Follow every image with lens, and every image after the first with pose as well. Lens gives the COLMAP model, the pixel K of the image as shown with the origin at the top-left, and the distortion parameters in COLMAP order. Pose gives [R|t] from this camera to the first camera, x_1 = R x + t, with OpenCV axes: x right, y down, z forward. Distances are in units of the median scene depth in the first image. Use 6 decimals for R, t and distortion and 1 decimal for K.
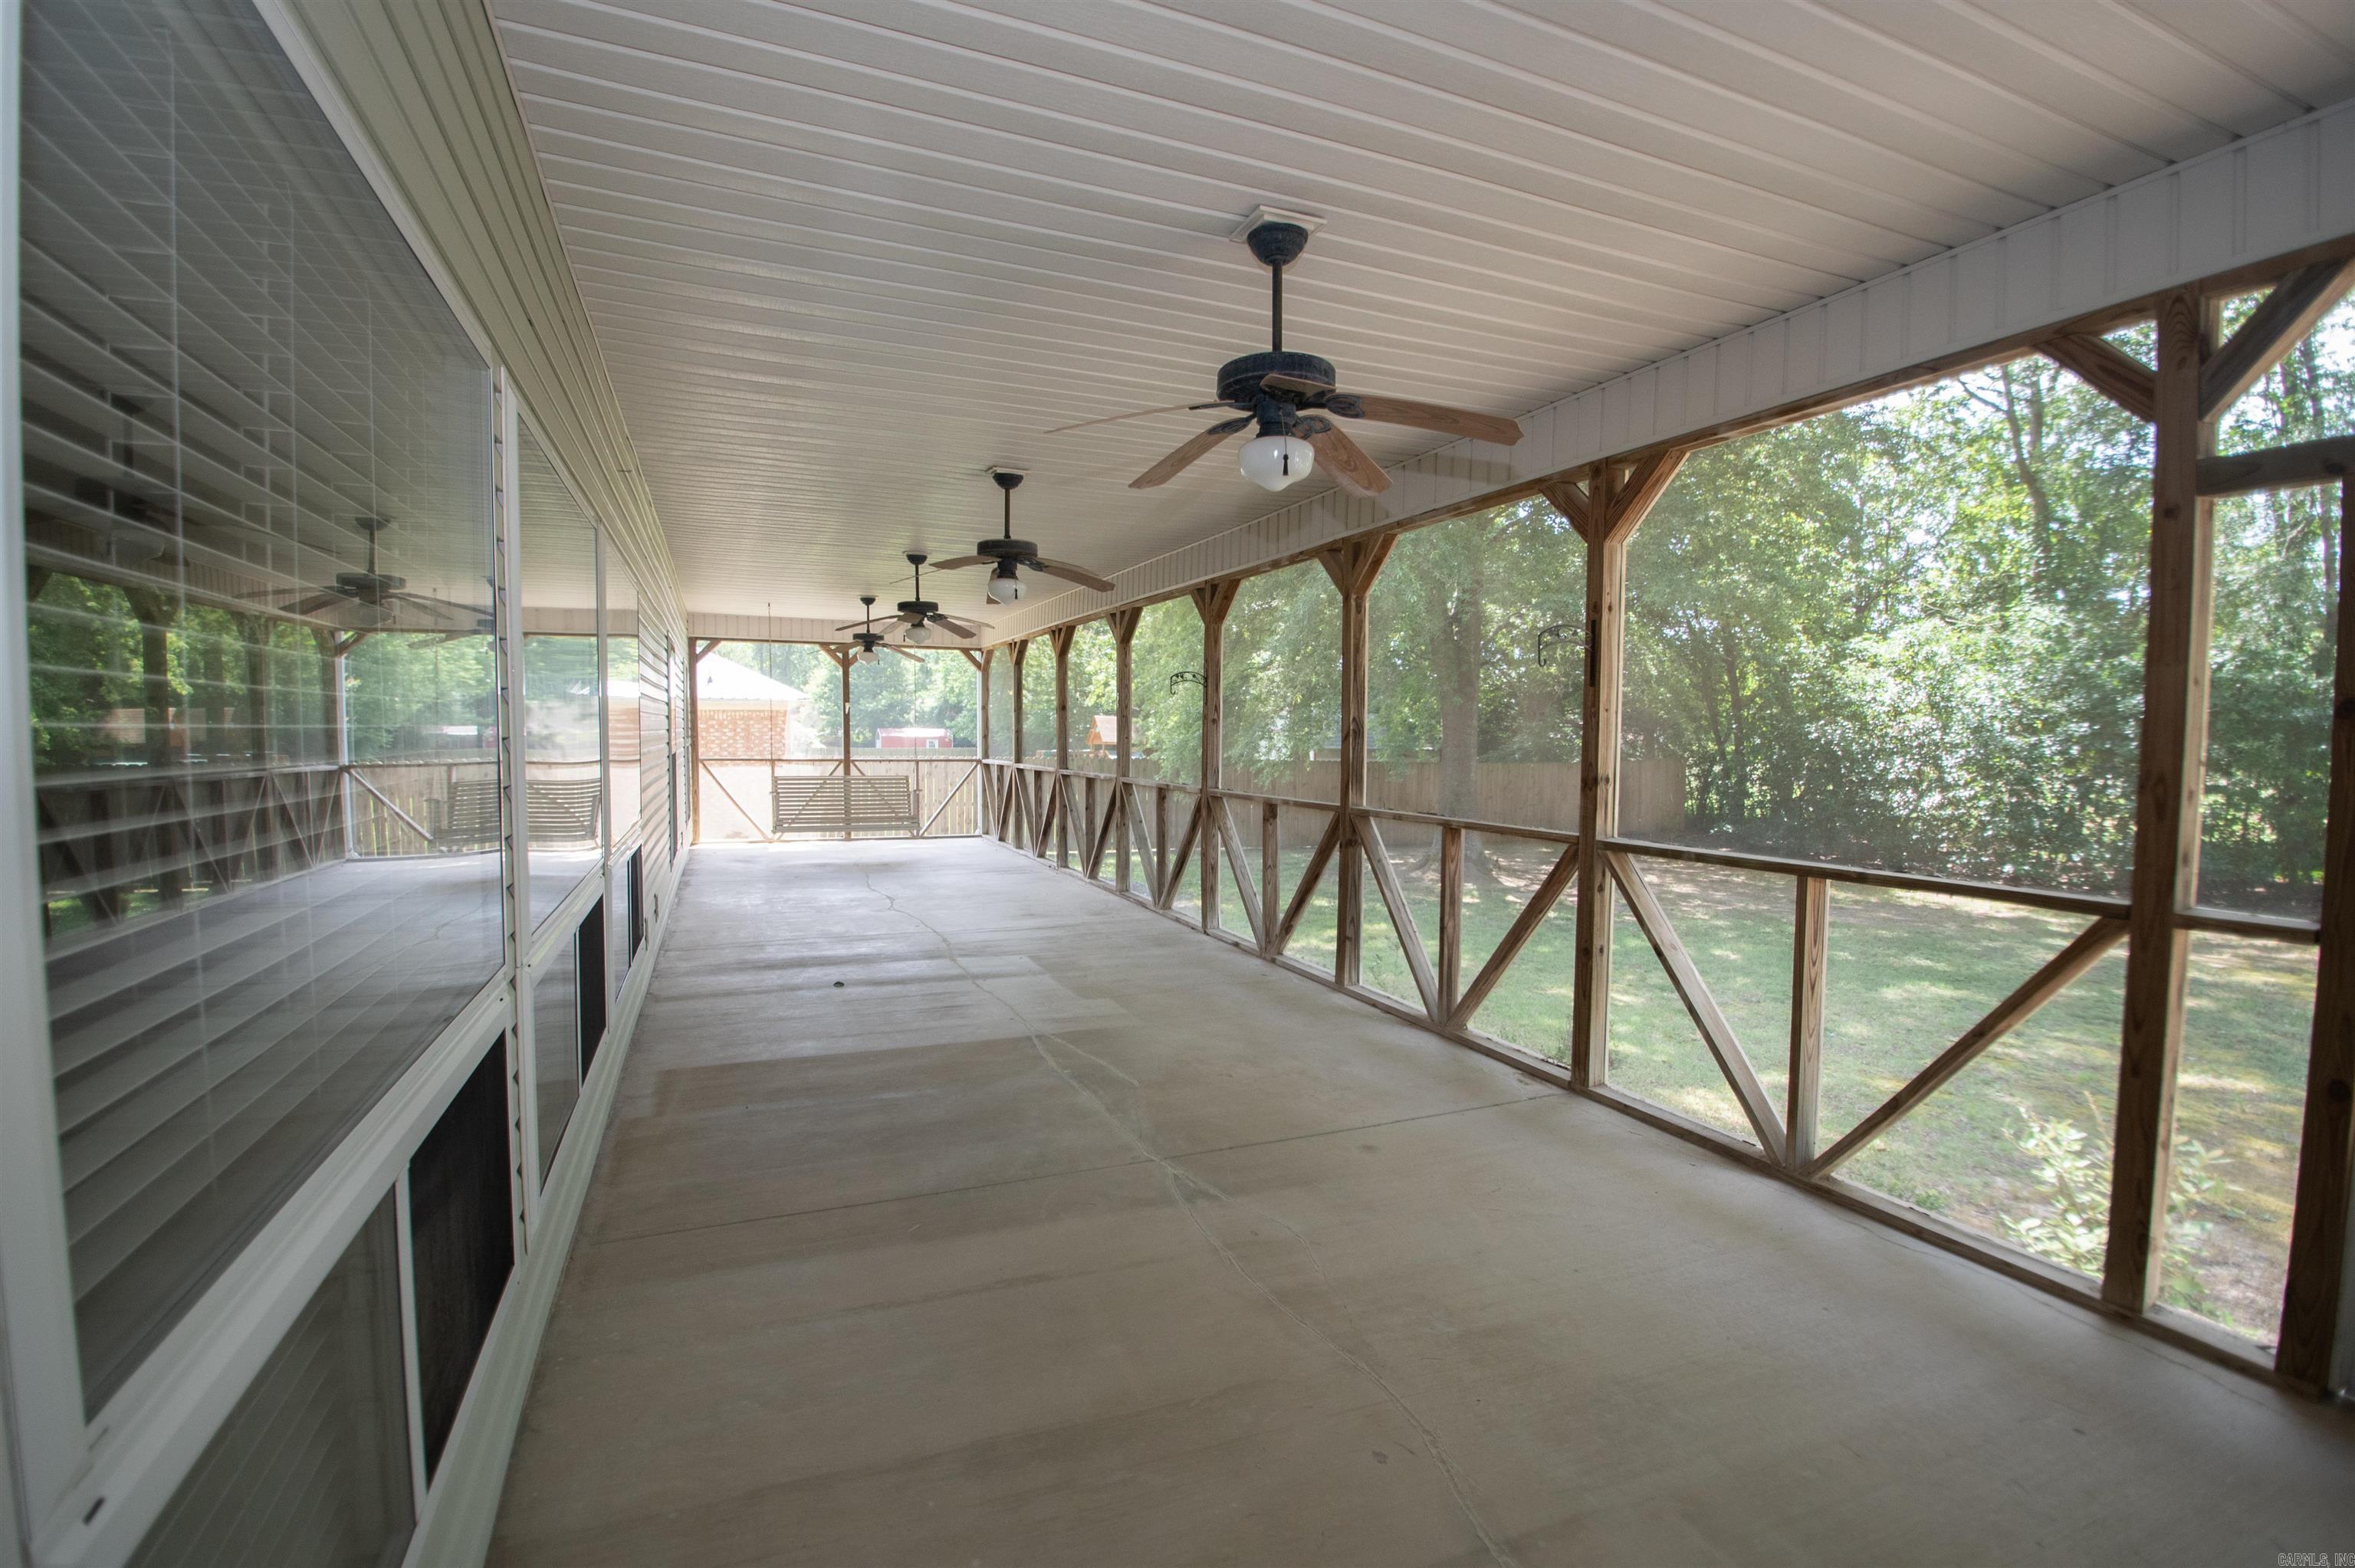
lens RADIAL K [[1063.6, 0, 1152.0], [0, 1063.6, 789.5], [0, 0, 1]] dist [-0.018933, -0.011499]
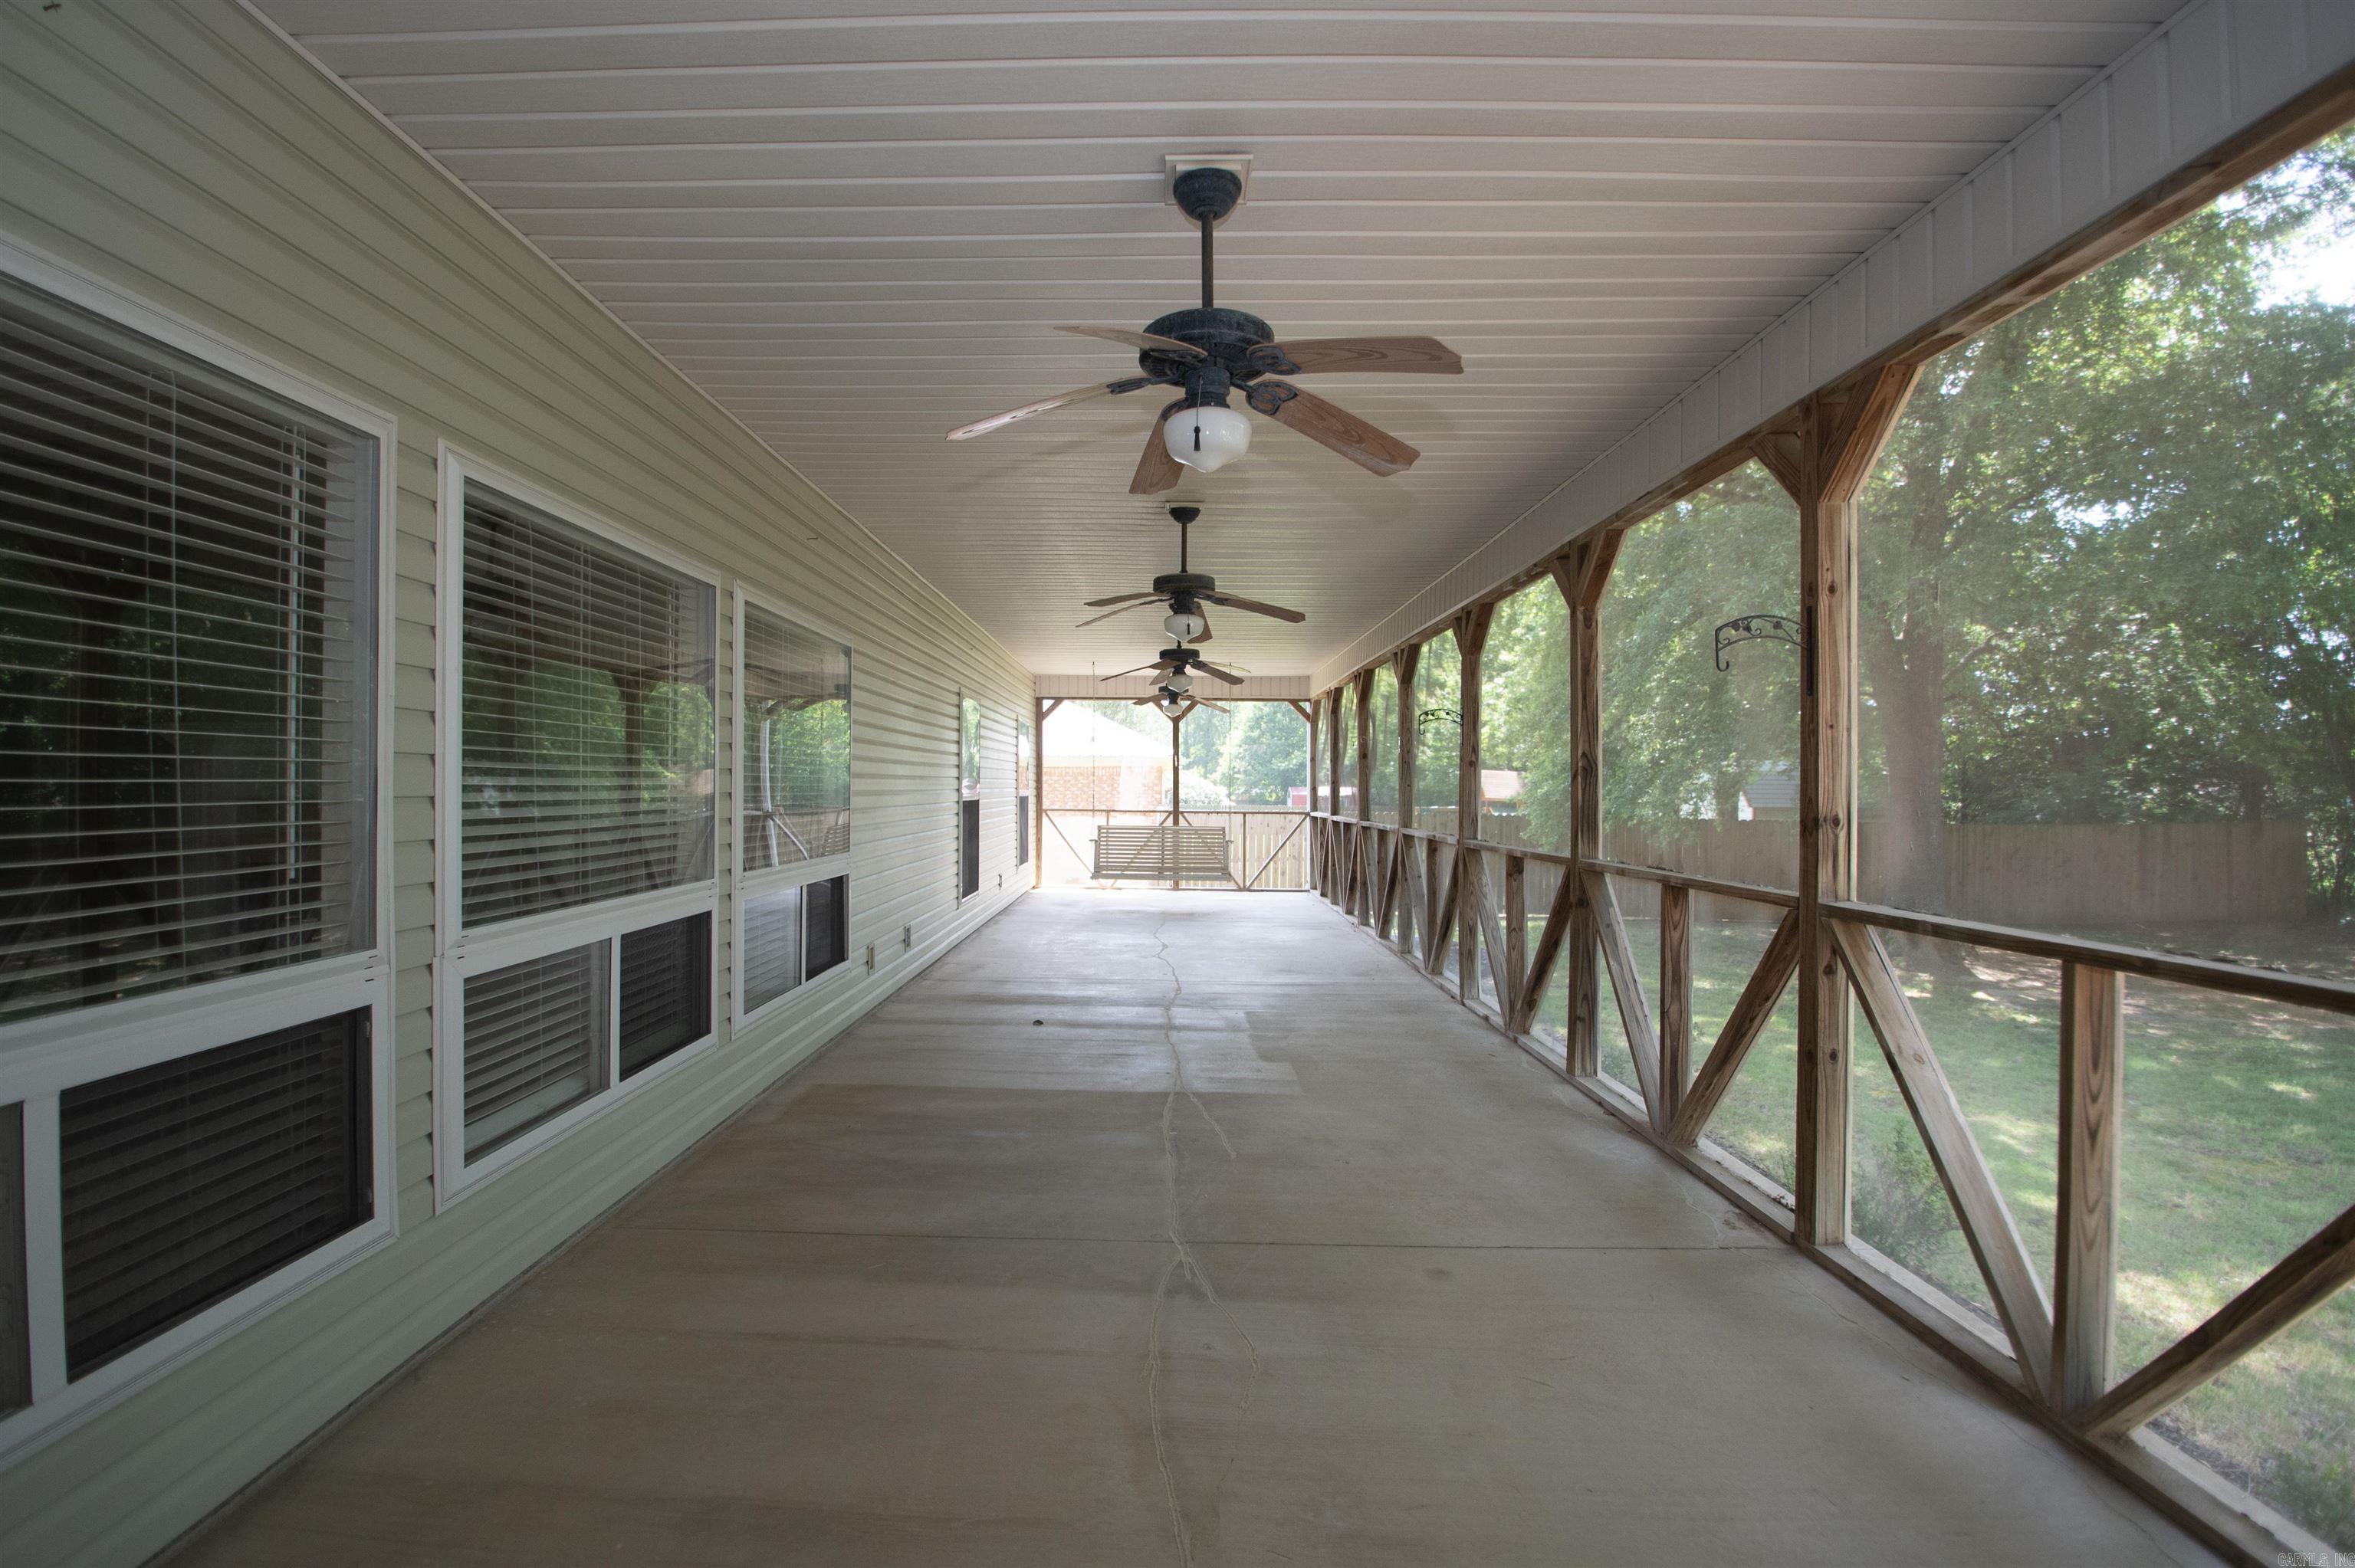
lens RADIAL K [[1063.6, 0, 1152.0], [0, 1063.6, 789.5], [0, 0, 1]] dist [-0.018933, -0.011499]
pose [[0.913013, -0.002497, -0.407924, 0.234865], [-0.021174, 0.998343, -0.053502, 0.013972], [0.407382, 0.057485, 0.911447, 0.113166]]
